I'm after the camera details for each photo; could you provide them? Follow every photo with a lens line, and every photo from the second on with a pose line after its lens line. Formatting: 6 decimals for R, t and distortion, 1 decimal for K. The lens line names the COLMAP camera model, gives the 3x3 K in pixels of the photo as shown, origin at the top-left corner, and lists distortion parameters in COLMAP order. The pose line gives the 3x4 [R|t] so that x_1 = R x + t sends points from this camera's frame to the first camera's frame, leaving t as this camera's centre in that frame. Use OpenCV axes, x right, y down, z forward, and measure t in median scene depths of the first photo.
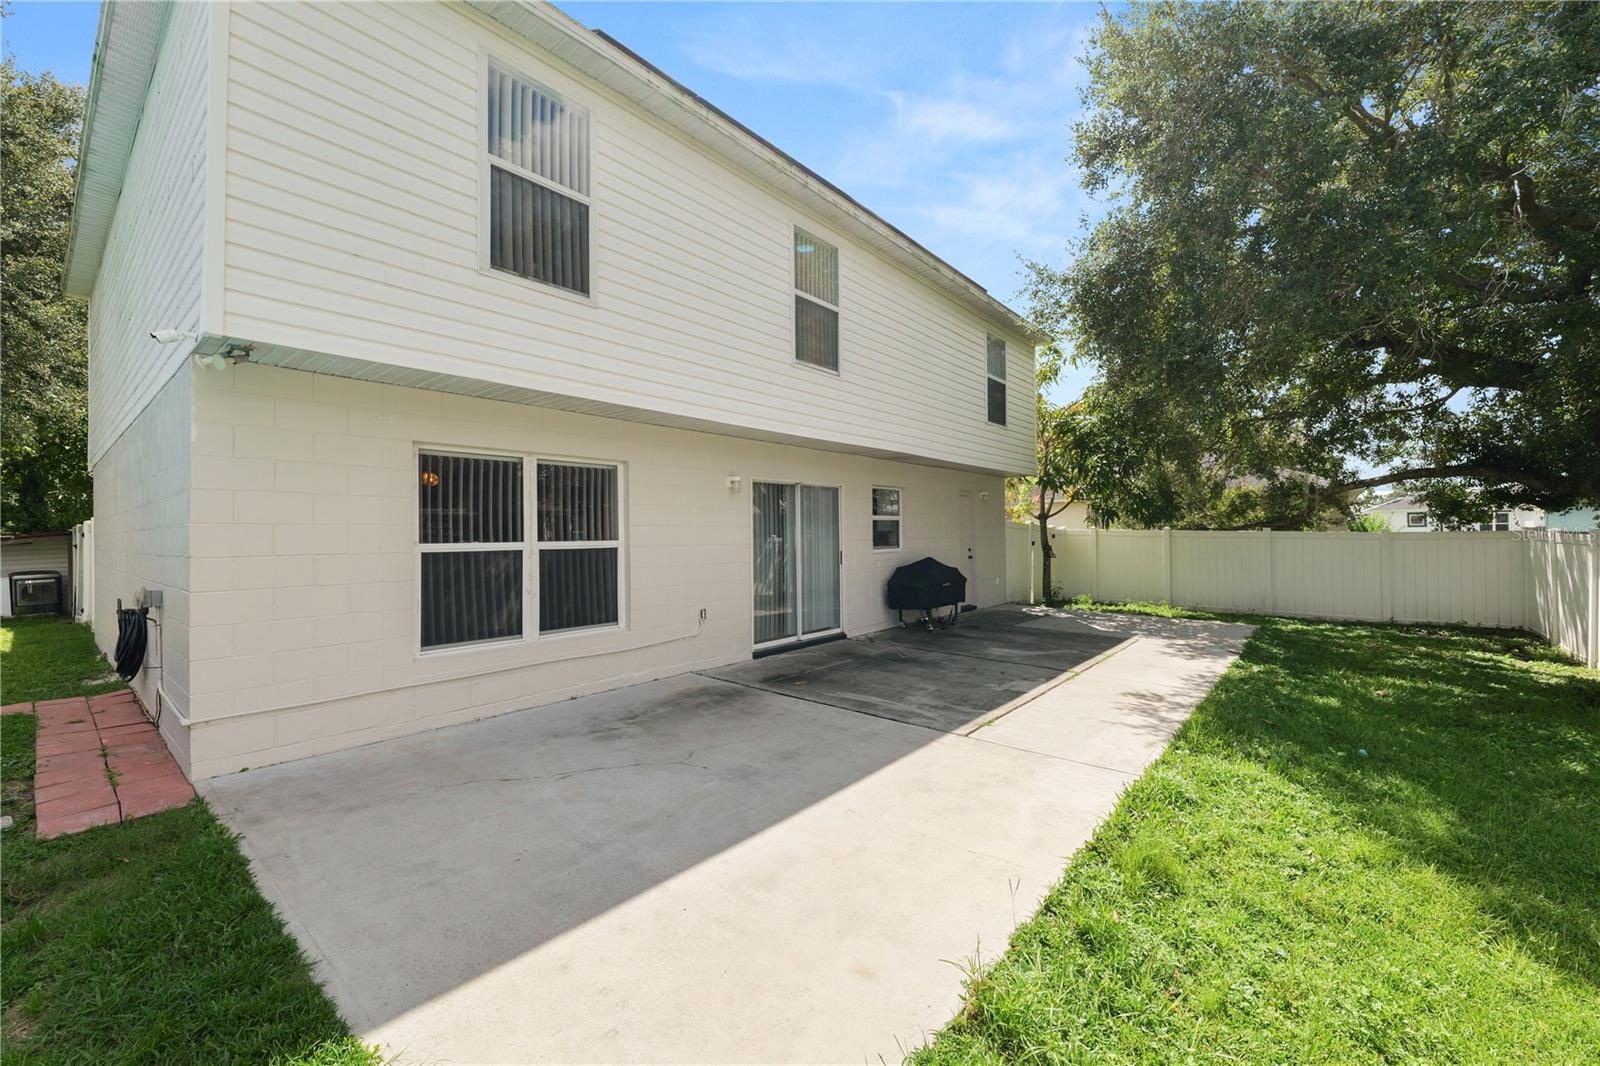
lens RADIAL K [[649.3, 0, 795.1], [0, 649.3, 538.0], [0, 0, 1]] dist [-0.011421, -0.000253]
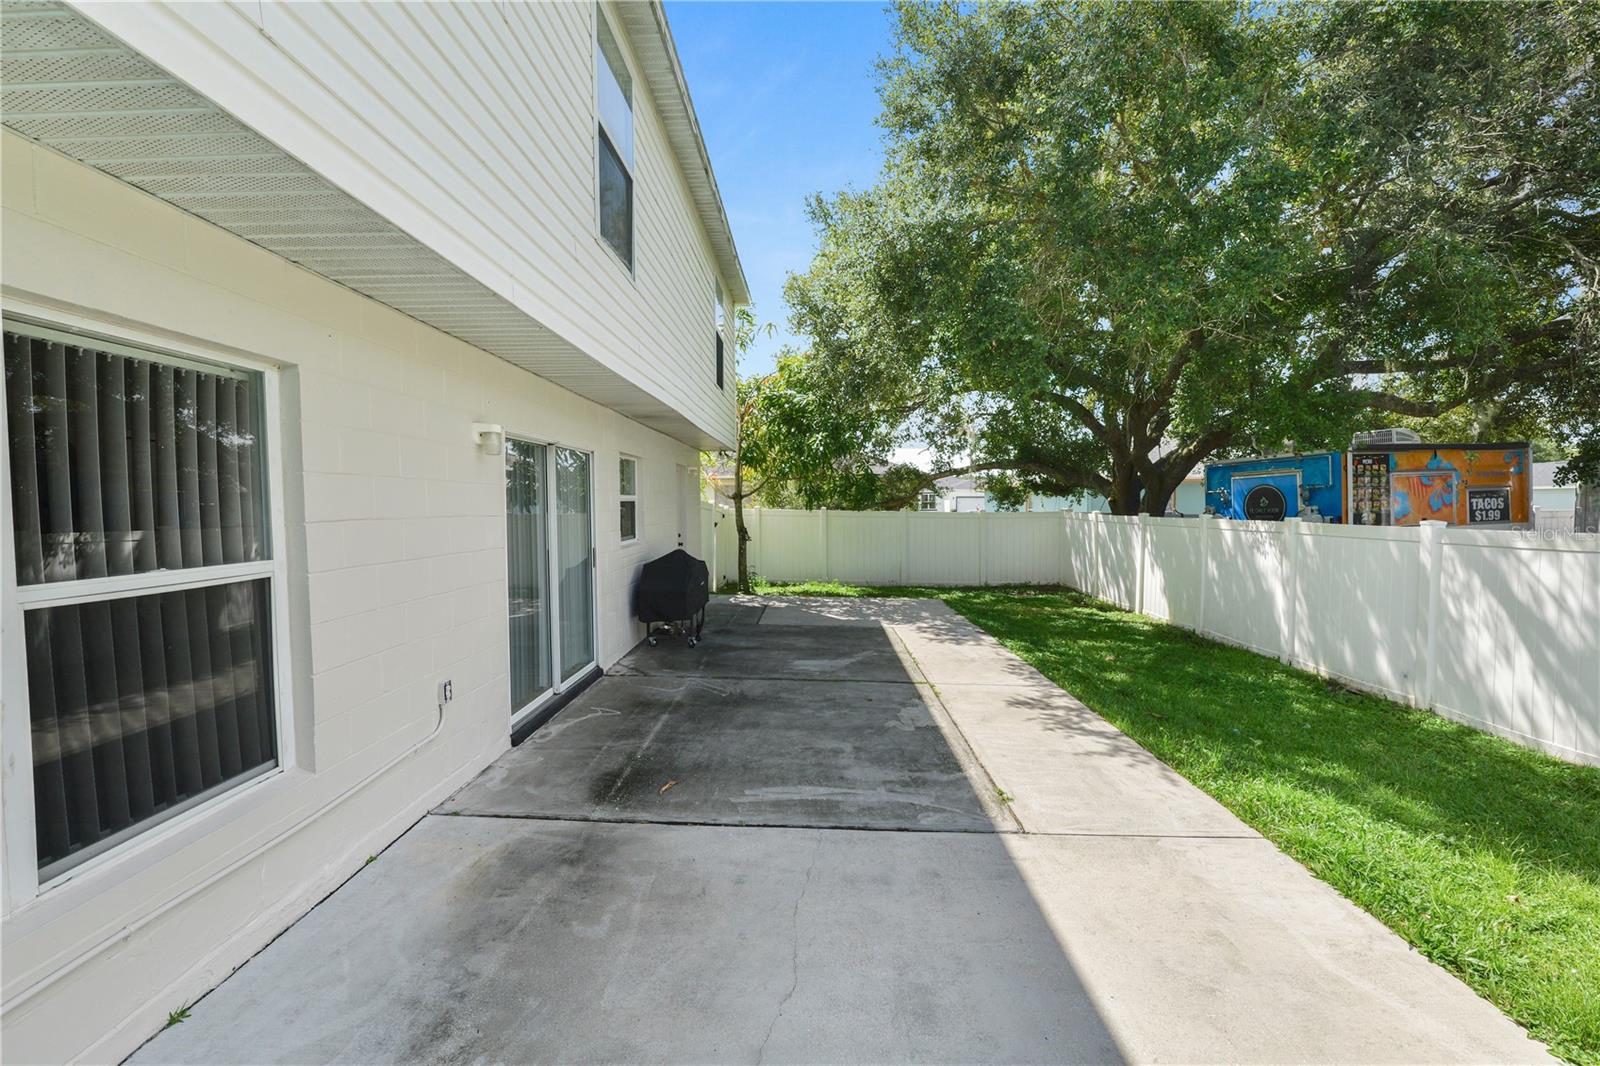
lens RADIAL K [[649.3, 0, 795.1], [0, 649.3, 538.0], [0, 0, 1]] dist [-0.011421, -0.000253]
pose [[0.785116, -0.027384, 0.618744, -0.268974], [0.002867, 0.999172, 0.040583, -0.025431], [-0.619343, -0.030089, 0.784544, 0.495108]]
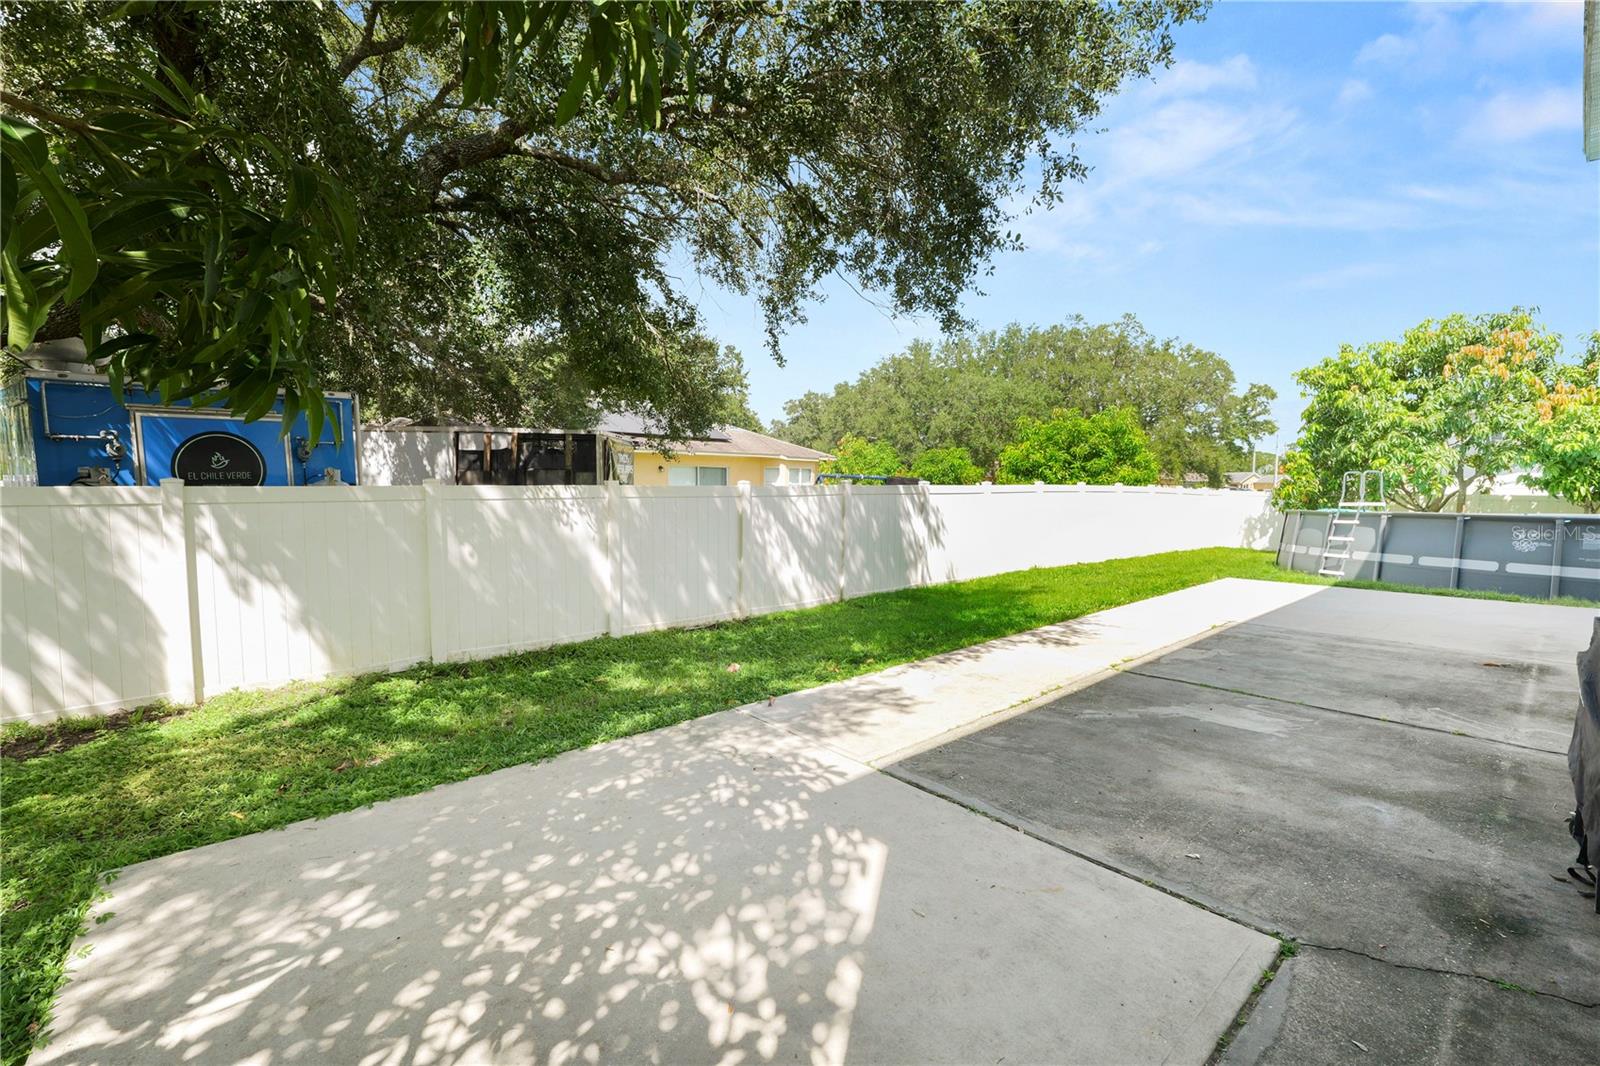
lens RADIAL K [[649.3, 0, 795.1], [0, 649.3, 538.0], [0, 0, 1]] dist [-0.011421, -0.000253]
pose [[-0.974895, -0.029143, 0.220750, 0.663402], [-0.005163, 0.994090, 0.108438, -0.034820], [-0.222606, 0.104575, -0.969284, 1.981389]]
